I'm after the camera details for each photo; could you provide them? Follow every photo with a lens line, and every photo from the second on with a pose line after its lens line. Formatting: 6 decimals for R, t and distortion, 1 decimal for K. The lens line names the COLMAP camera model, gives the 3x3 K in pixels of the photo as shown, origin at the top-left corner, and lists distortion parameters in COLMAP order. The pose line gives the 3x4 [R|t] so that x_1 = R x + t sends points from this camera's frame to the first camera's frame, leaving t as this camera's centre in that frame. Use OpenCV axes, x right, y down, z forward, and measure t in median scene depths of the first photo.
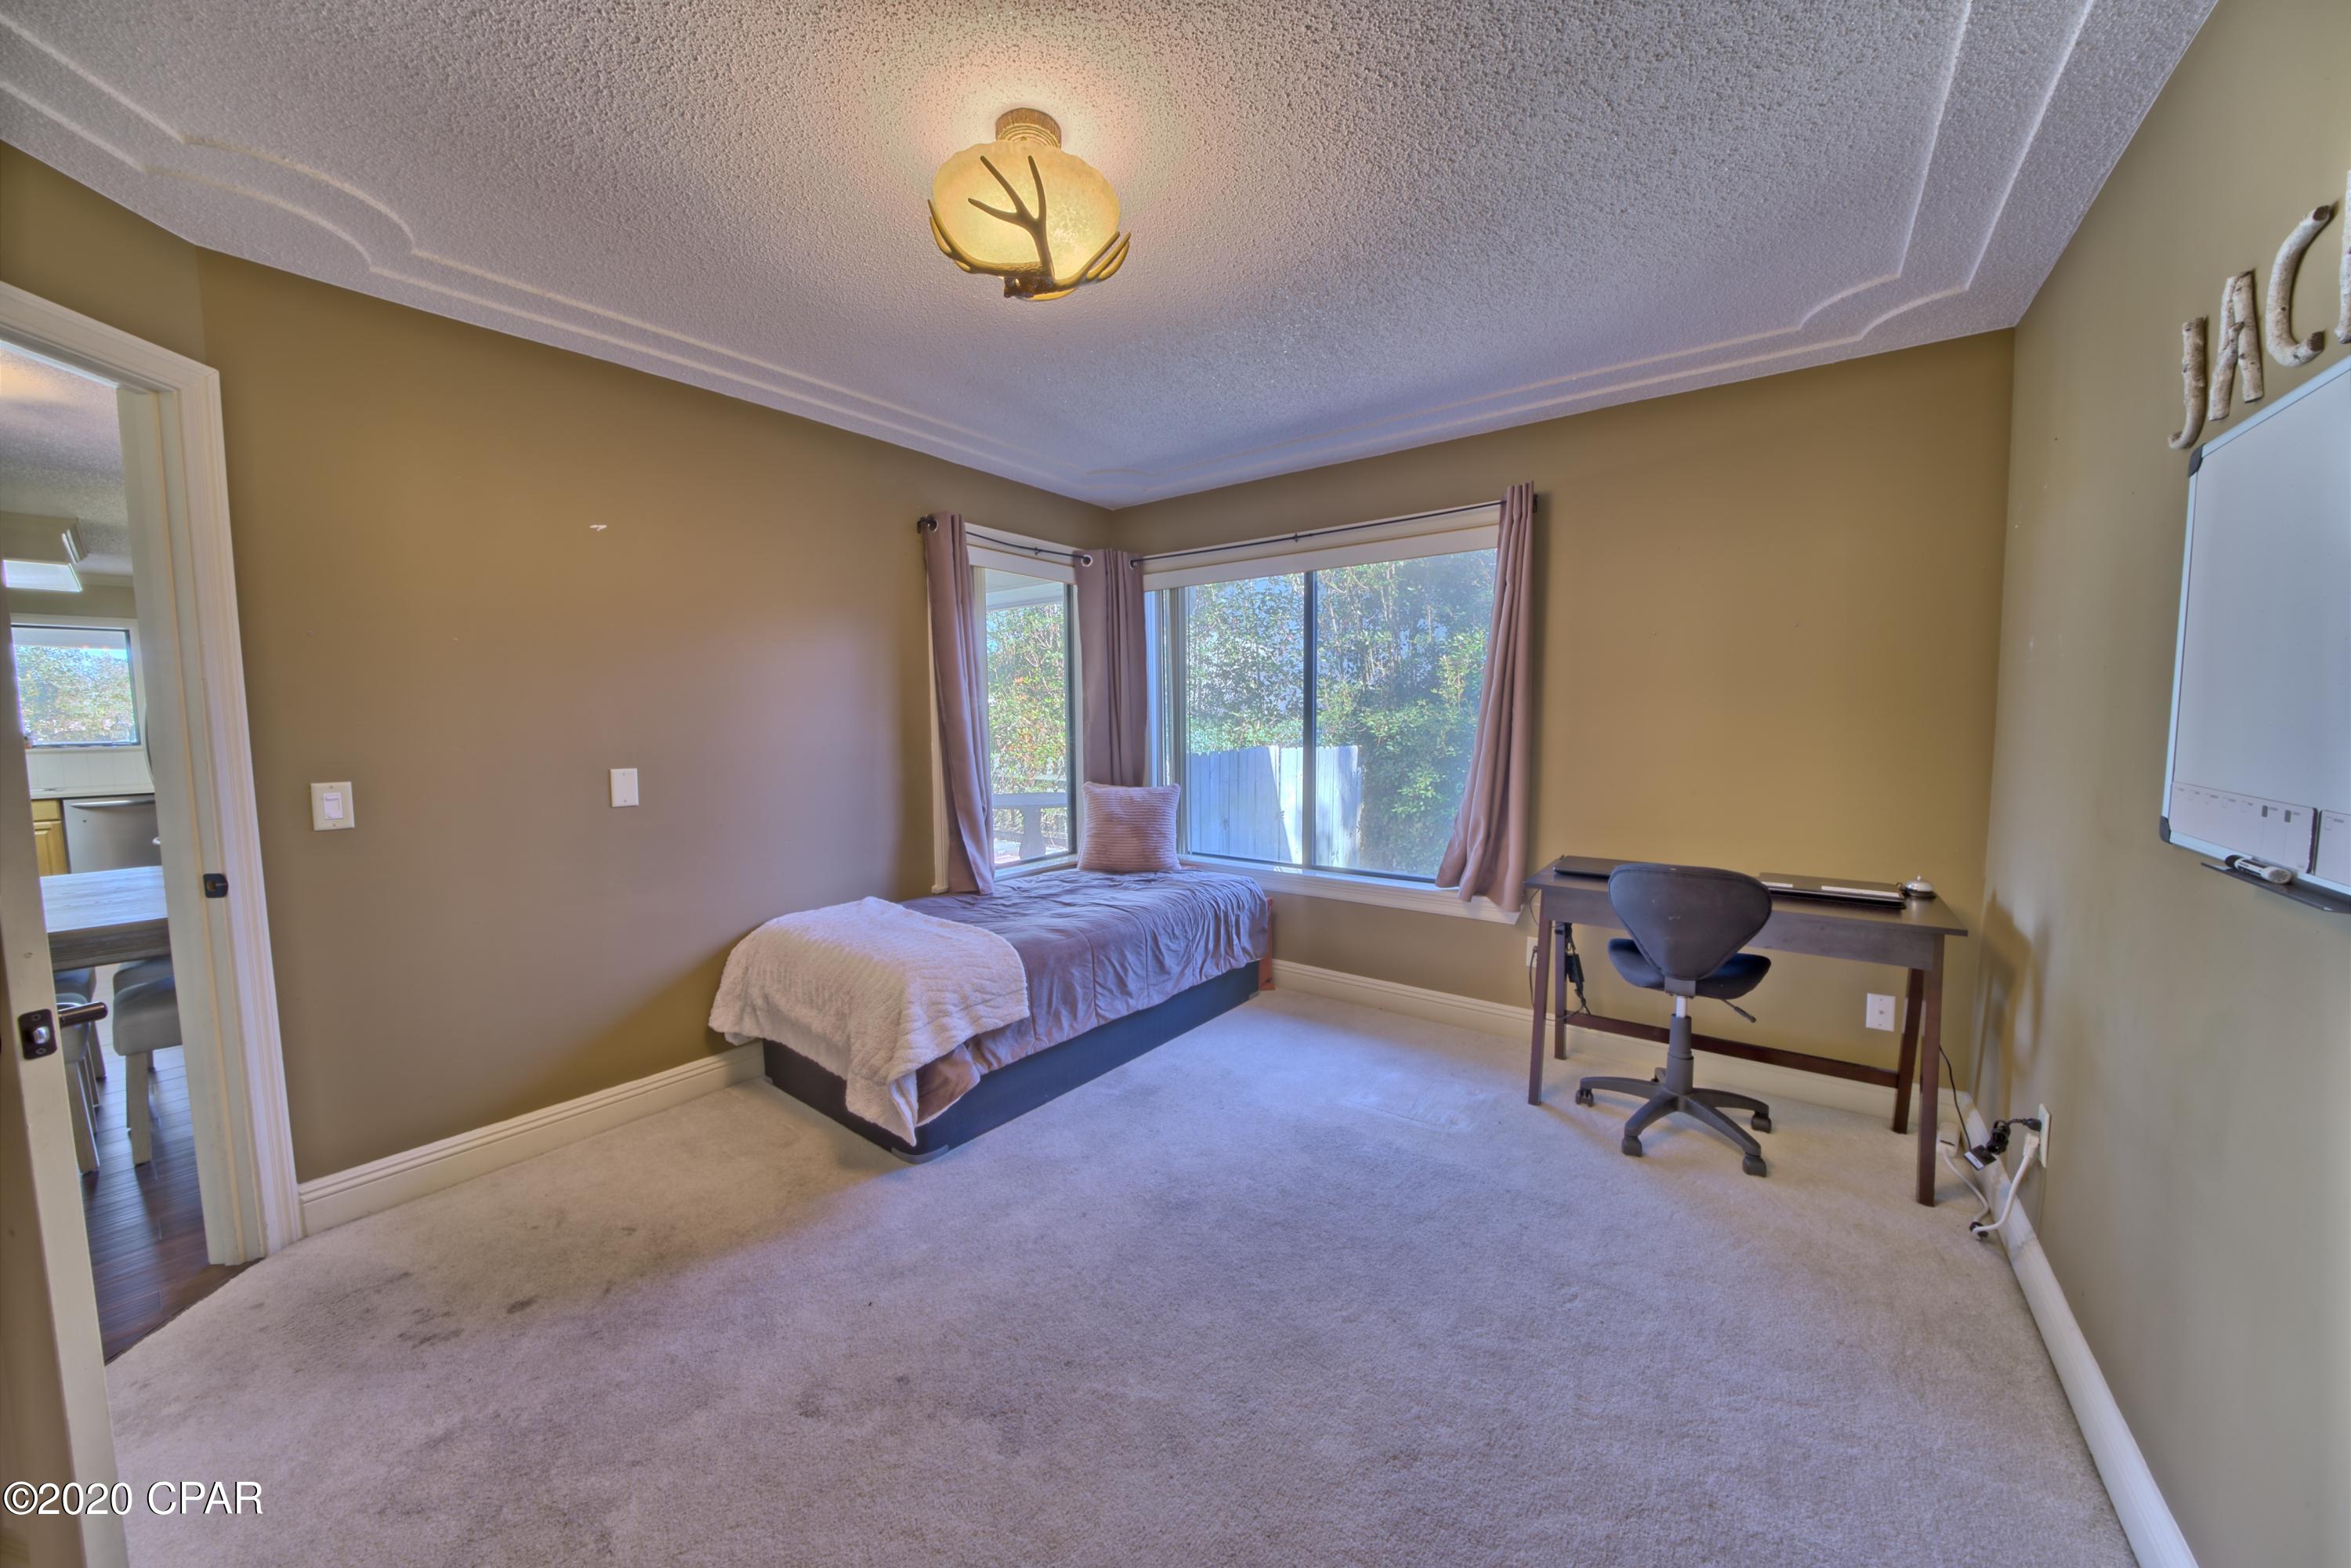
lens RADIAL K [[813.4, 0, 1169.4], [0, 813.4, 778.2], [0, 0, 1]] dist [-0.023158, 0.001444]
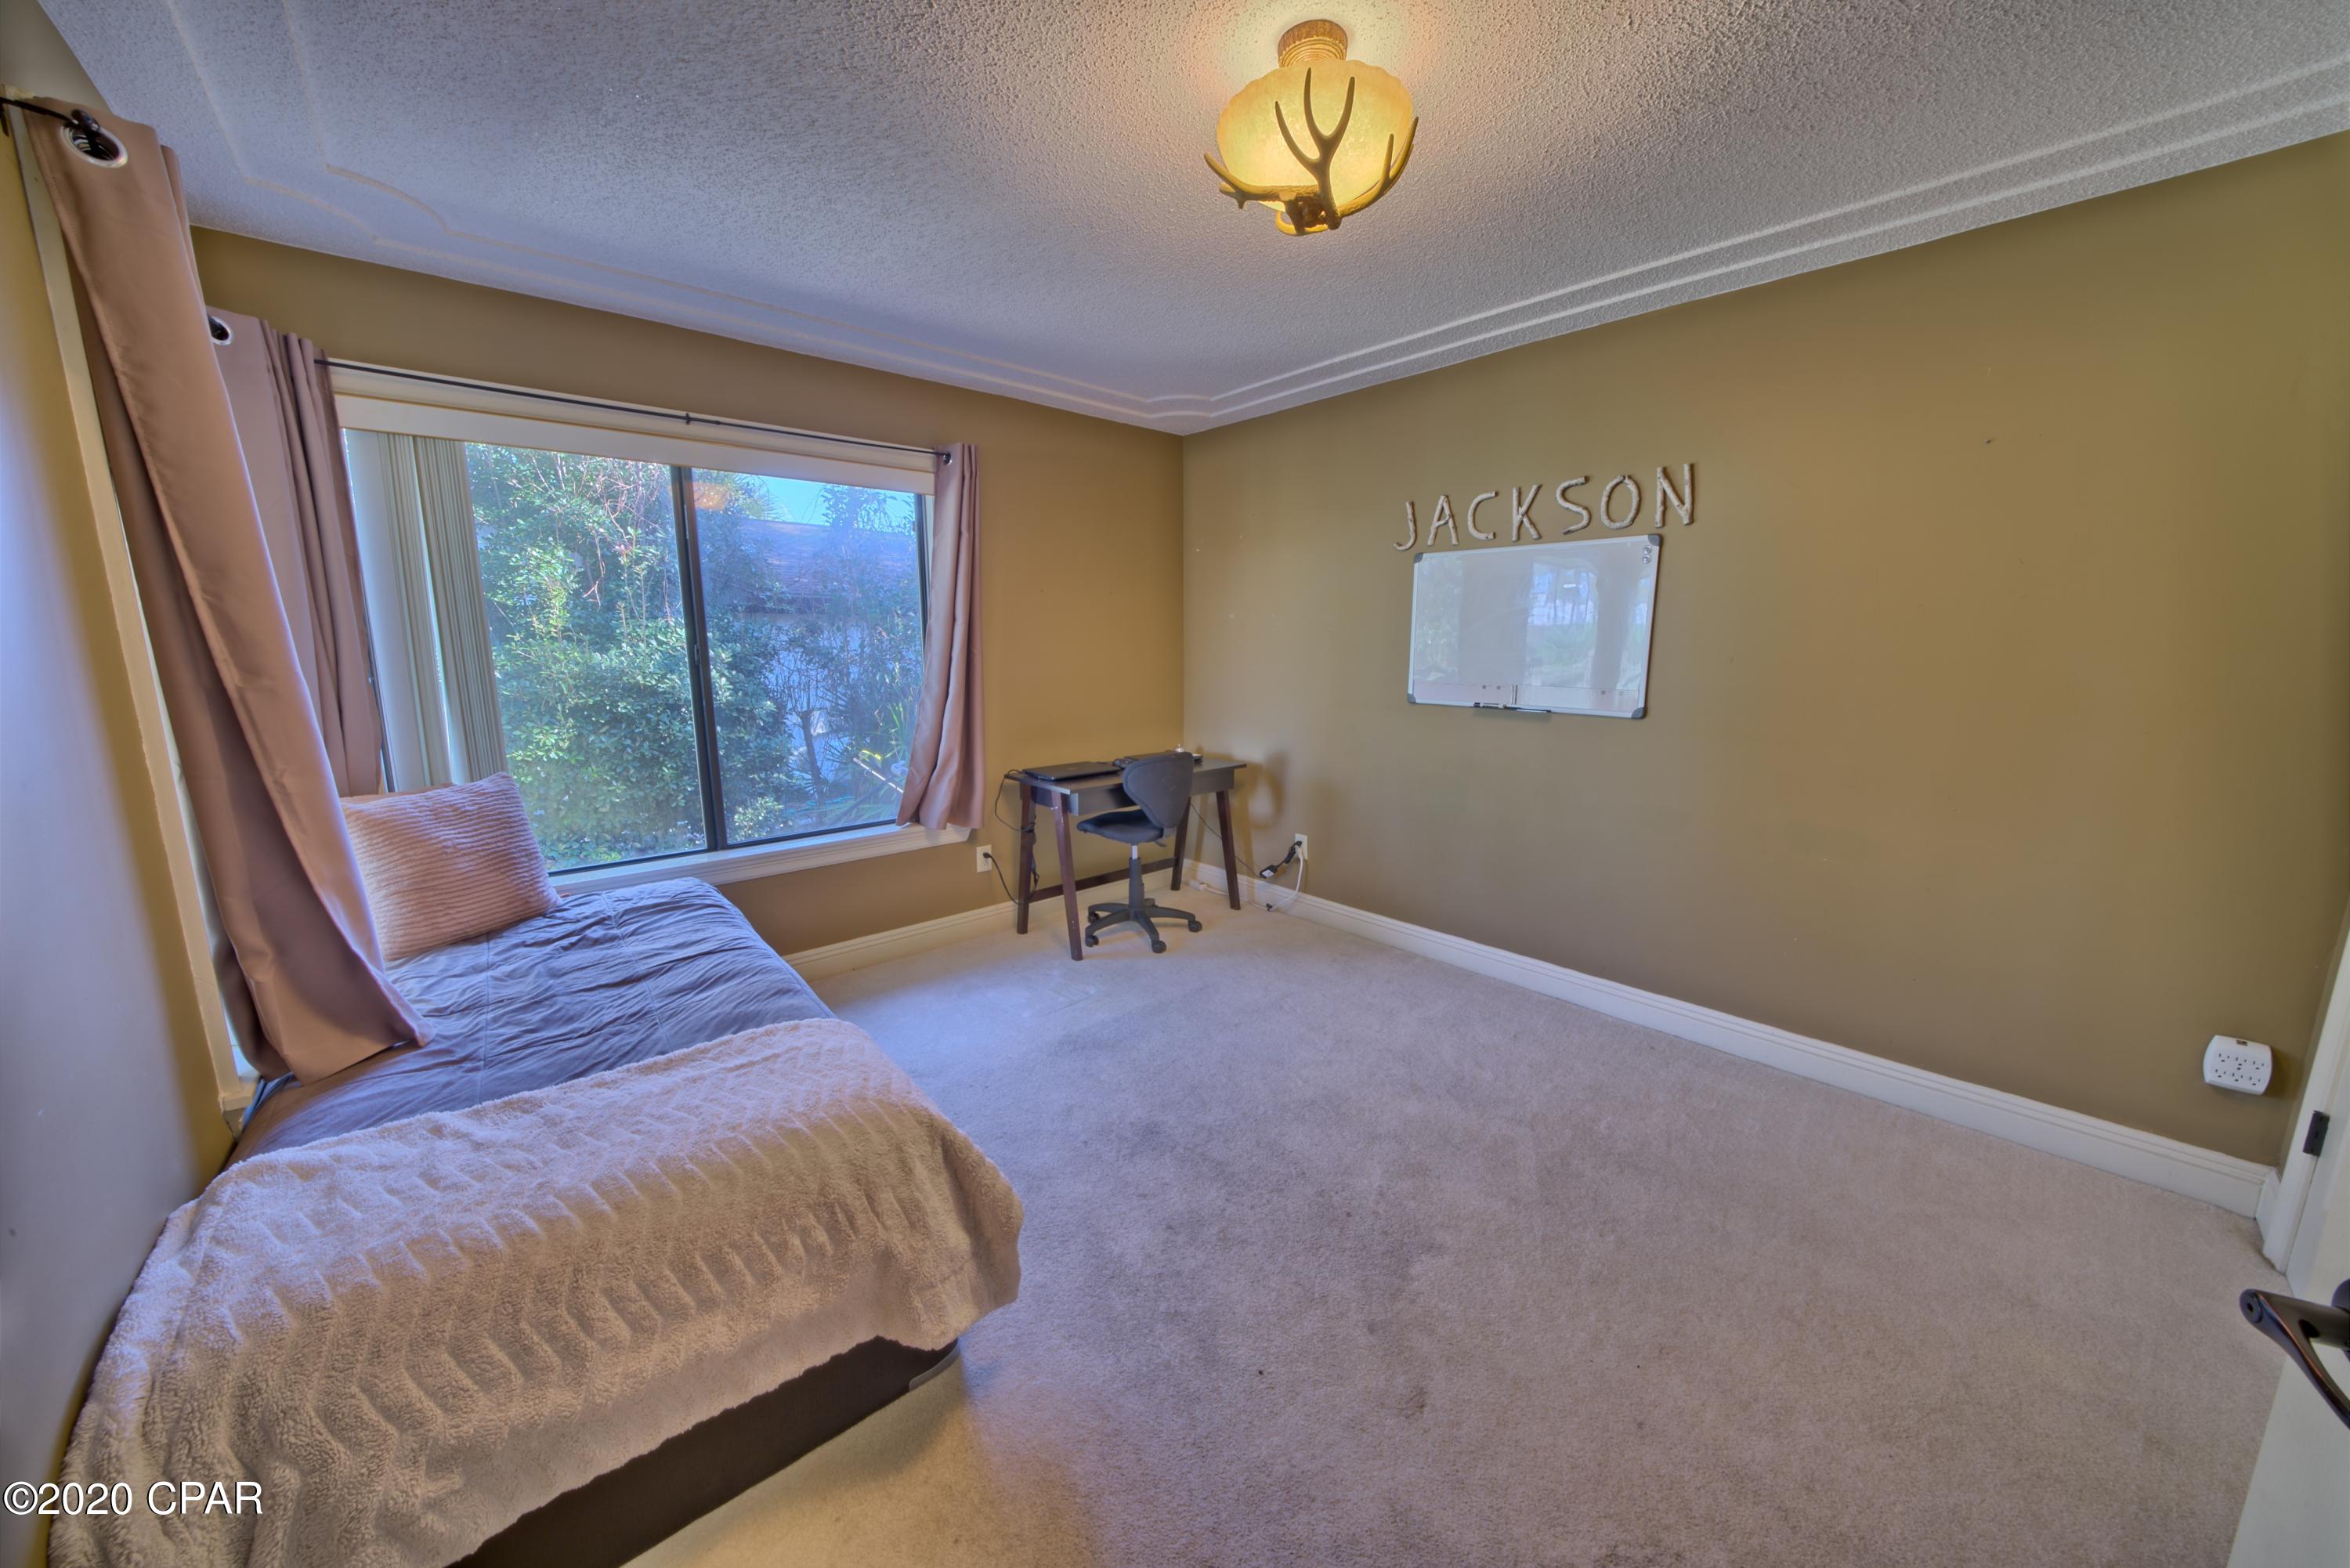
lens RADIAL K [[813.0, 0, 1168.9], [0, 813.0, 778.2], [0, 0, 1]] dist [-0.023158, 0.001444]
pose [[0.187638, -0.159239, 0.969245, -0.831503], [0.074023, 0.986258, 0.147704, -0.070776], [-0.979445, 0.044032, 0.196846, 0.674223]]
